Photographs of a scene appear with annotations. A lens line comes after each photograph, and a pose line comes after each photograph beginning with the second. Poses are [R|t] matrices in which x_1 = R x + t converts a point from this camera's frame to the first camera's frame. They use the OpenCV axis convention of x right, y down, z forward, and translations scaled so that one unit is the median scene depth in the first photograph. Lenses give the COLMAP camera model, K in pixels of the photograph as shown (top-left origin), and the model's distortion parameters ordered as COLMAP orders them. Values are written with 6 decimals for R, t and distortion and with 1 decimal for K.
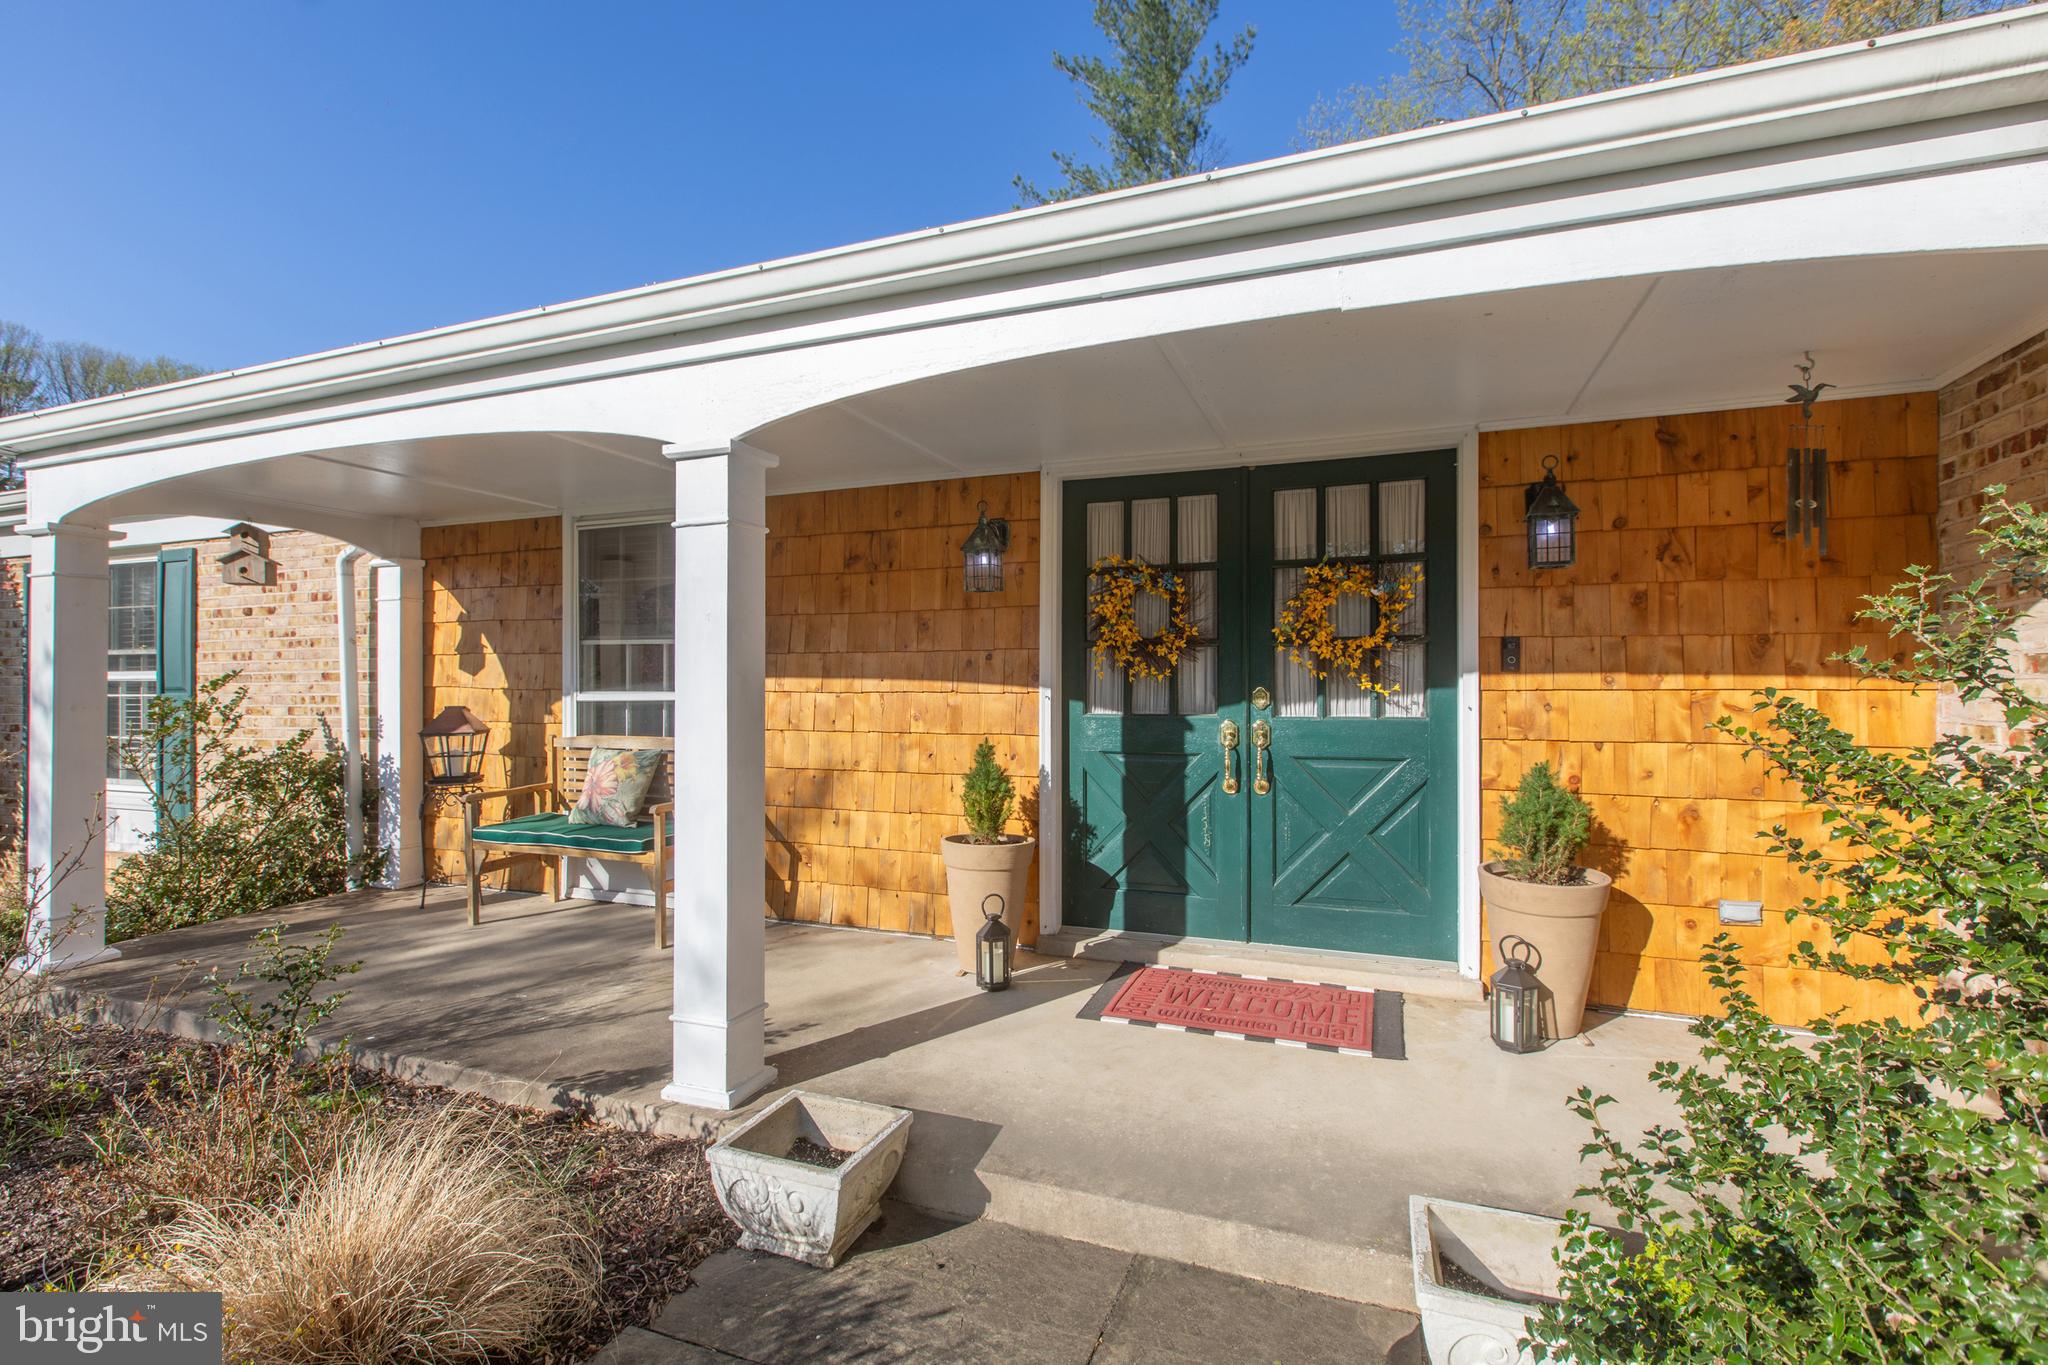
lens RADIAL K [[900.0, 0, 1032.3], [0, 900.0, 687.2], [0, 0, 1]] dist [-0.013890, -0.000142]
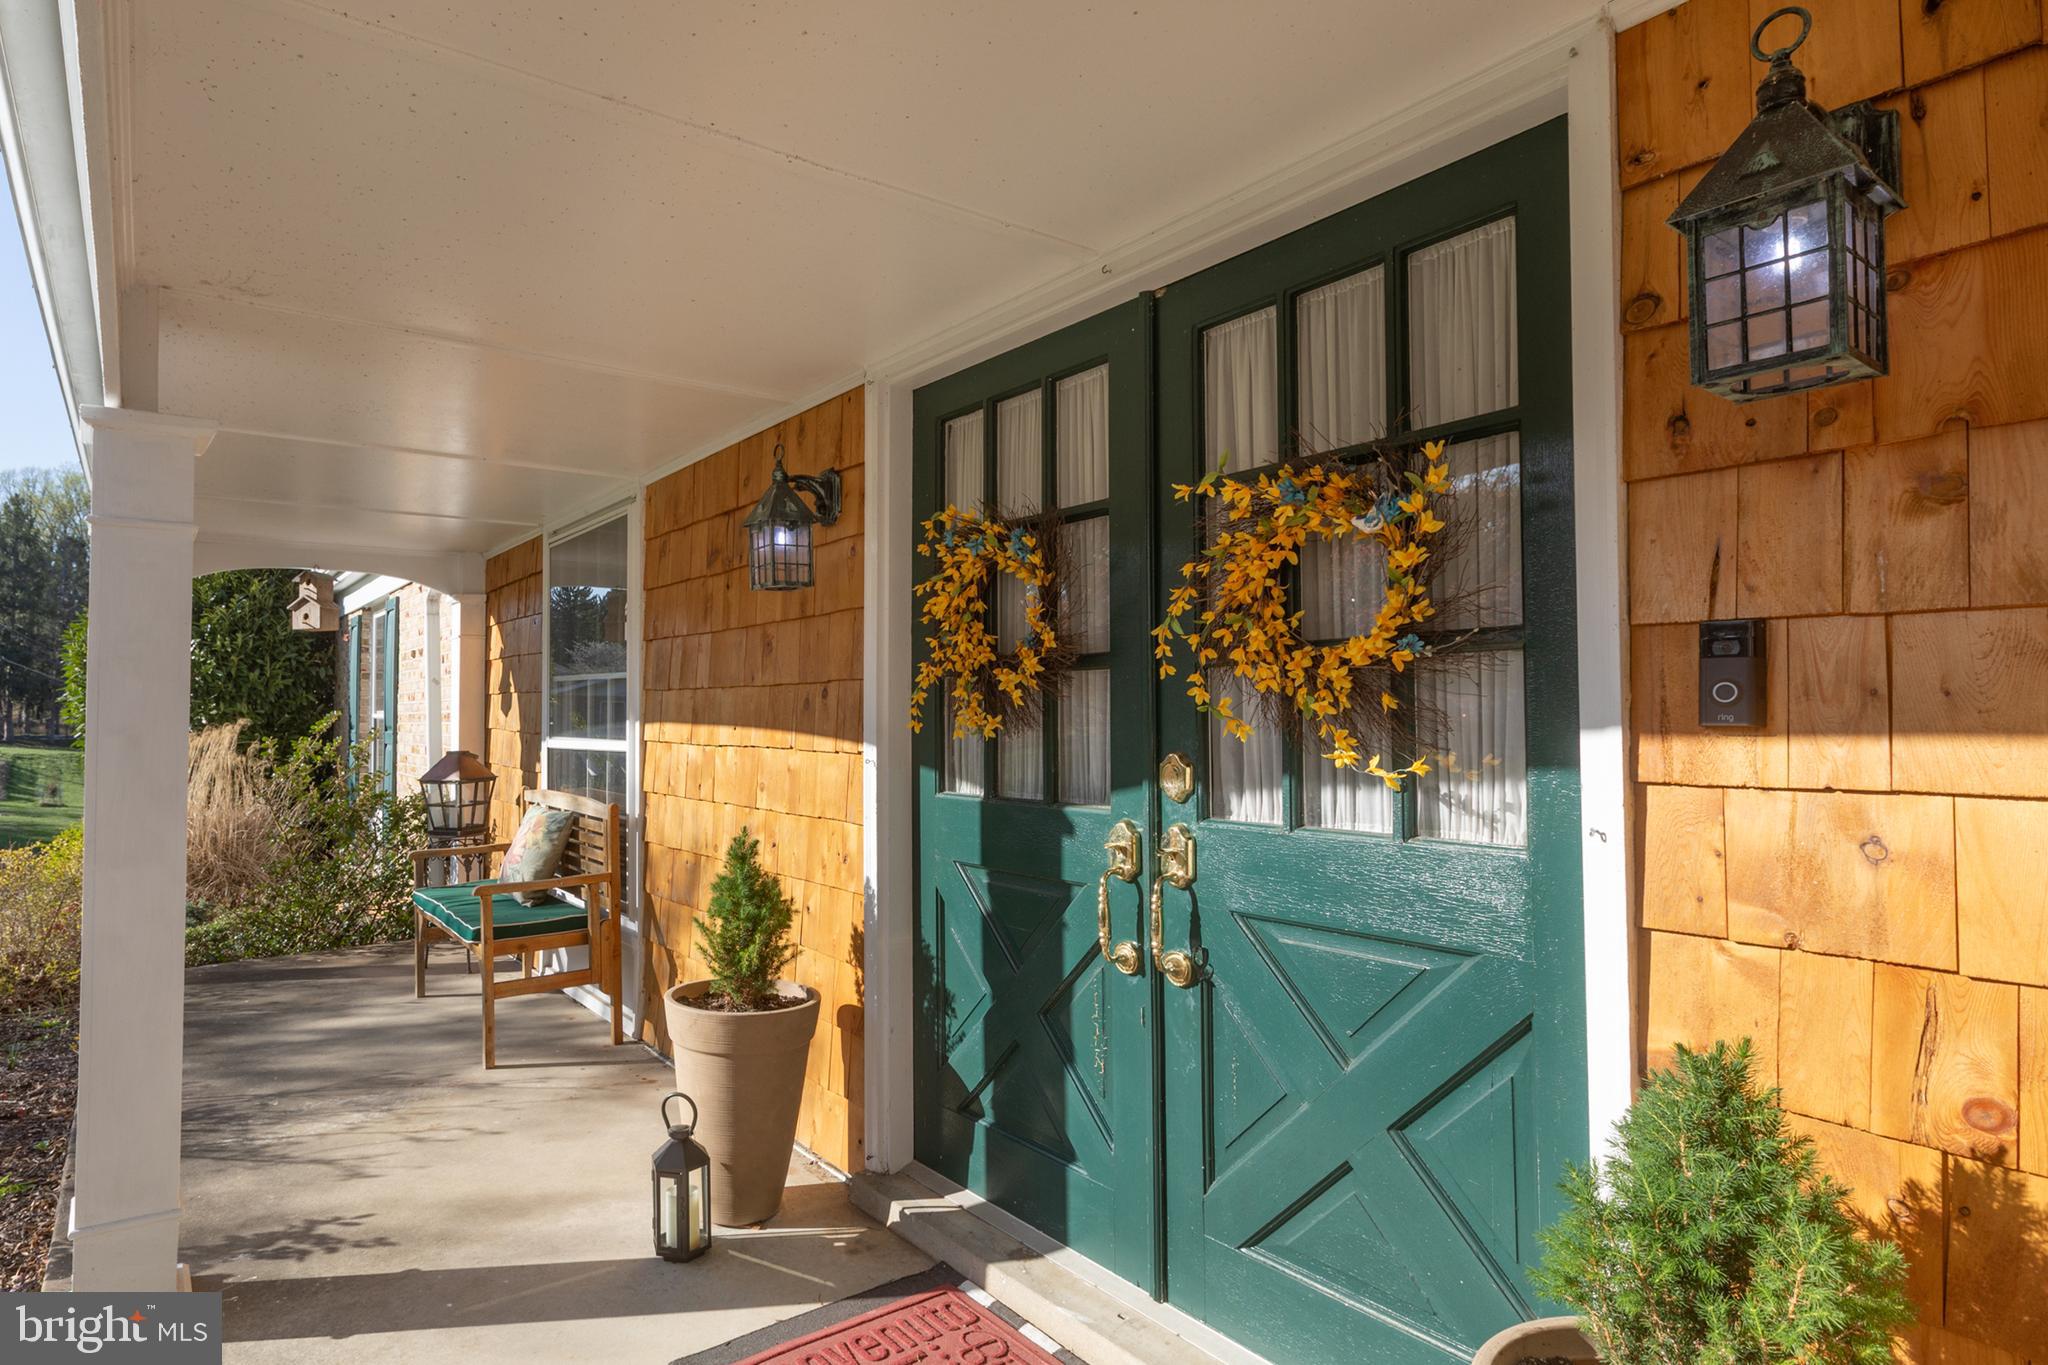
lens RADIAL K [[1047.1, 0, 1024.0], [0, 1047.1, 682.5], [0, 0, 1]] dist [-0.009810, -0.000510]
pose [[0.821523, -0.015324, -0.569969, 0.499083], [-0.002348, 0.999539, -0.030258, -0.020430], [0.570171, 0.026196, 0.821109, 0.509130]]
